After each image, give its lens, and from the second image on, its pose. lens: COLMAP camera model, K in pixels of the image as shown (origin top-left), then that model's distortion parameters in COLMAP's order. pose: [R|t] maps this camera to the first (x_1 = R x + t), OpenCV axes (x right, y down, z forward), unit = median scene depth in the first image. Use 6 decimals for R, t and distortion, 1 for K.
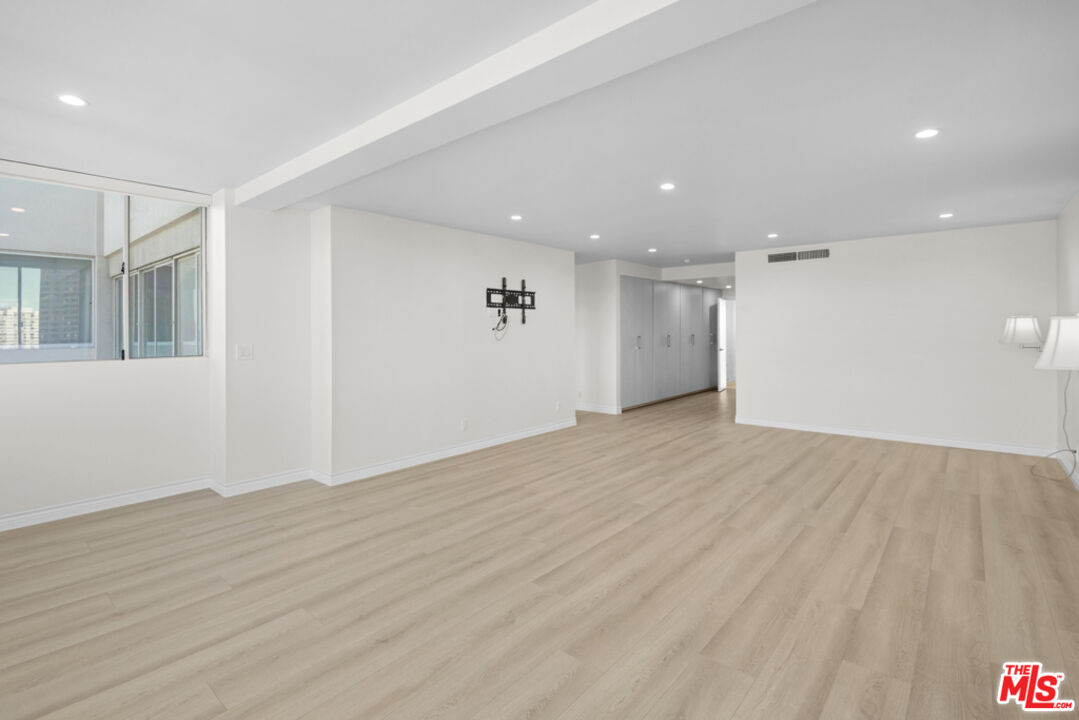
lens RADIAL K [[507.9, 0, 558.0], [0, 507.9, 332.4], [0, 0, 1]] dist [-0.011009, -0.002784]
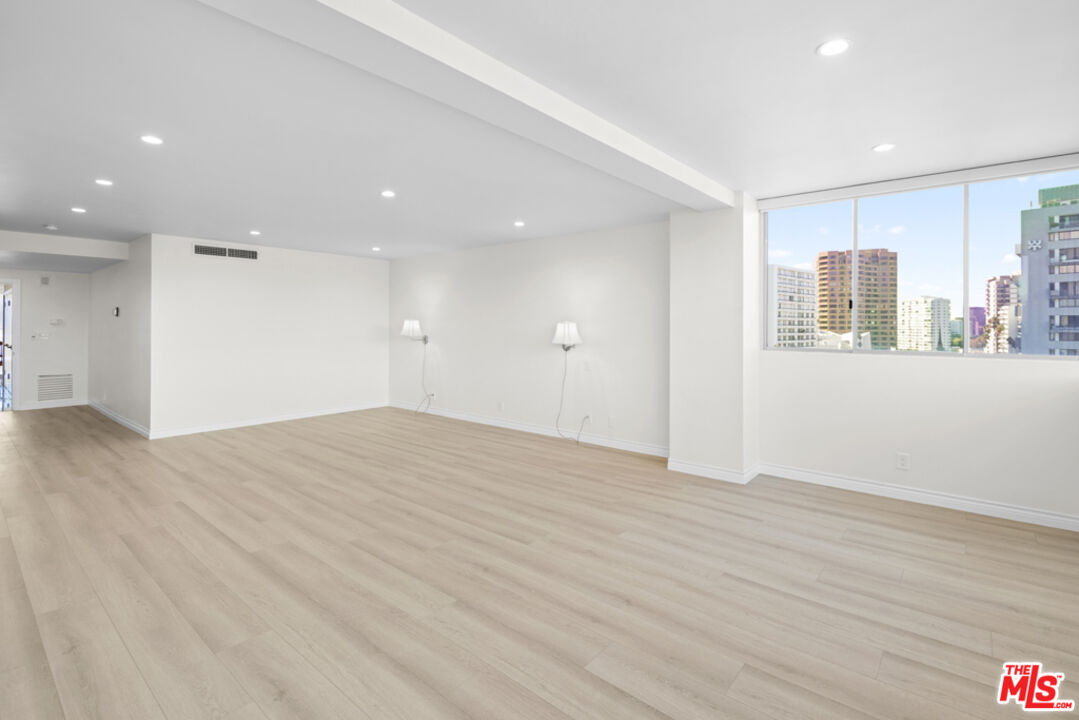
lens RADIAL K [[507.9, 0, 527.5], [0, 507.9, 320.7], [0, 0, 1]] dist [-0.011009, -0.002784]
pose [[0.012945, 0.017444, 0.999764, -0.902966], [0.008139, 0.999813, -0.017551, 0.006794], [-0.999883, 0.008364, 0.012800, 0.738367]]
